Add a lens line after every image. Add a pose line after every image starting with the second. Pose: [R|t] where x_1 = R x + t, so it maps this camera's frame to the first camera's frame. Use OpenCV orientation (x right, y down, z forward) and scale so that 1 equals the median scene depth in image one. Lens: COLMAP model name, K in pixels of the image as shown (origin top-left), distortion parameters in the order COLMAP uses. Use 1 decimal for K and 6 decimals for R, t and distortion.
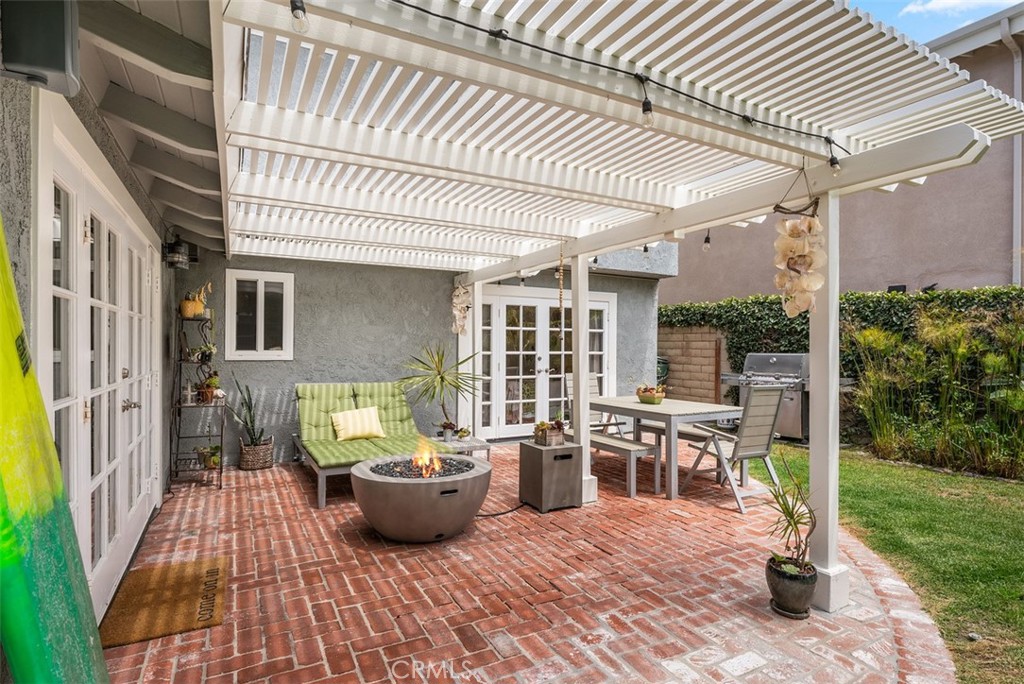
lens RADIAL K [[535.0, 0, 511.3], [0, 535.0, 345.1], [0, 0, 1]] dist [-0.014666, -0.001442]
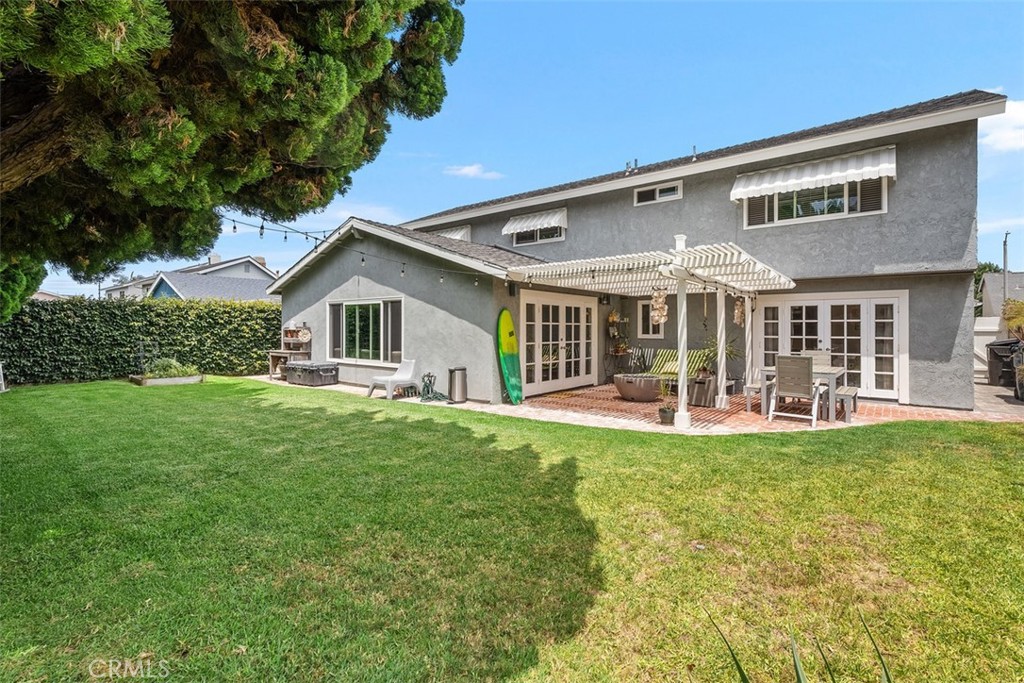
lens RADIAL K [[457.0, 0, 511.0], [0, 457.0, 335.5], [0, 0, 1]] dist [-0.001904, 0.000082]
pose [[0.406281, 0.006324, -0.913726, 0.846413], [0.002254, 0.999966, 0.007923, -0.002214], [0.913745, -0.005279, 0.406253, -0.280377]]
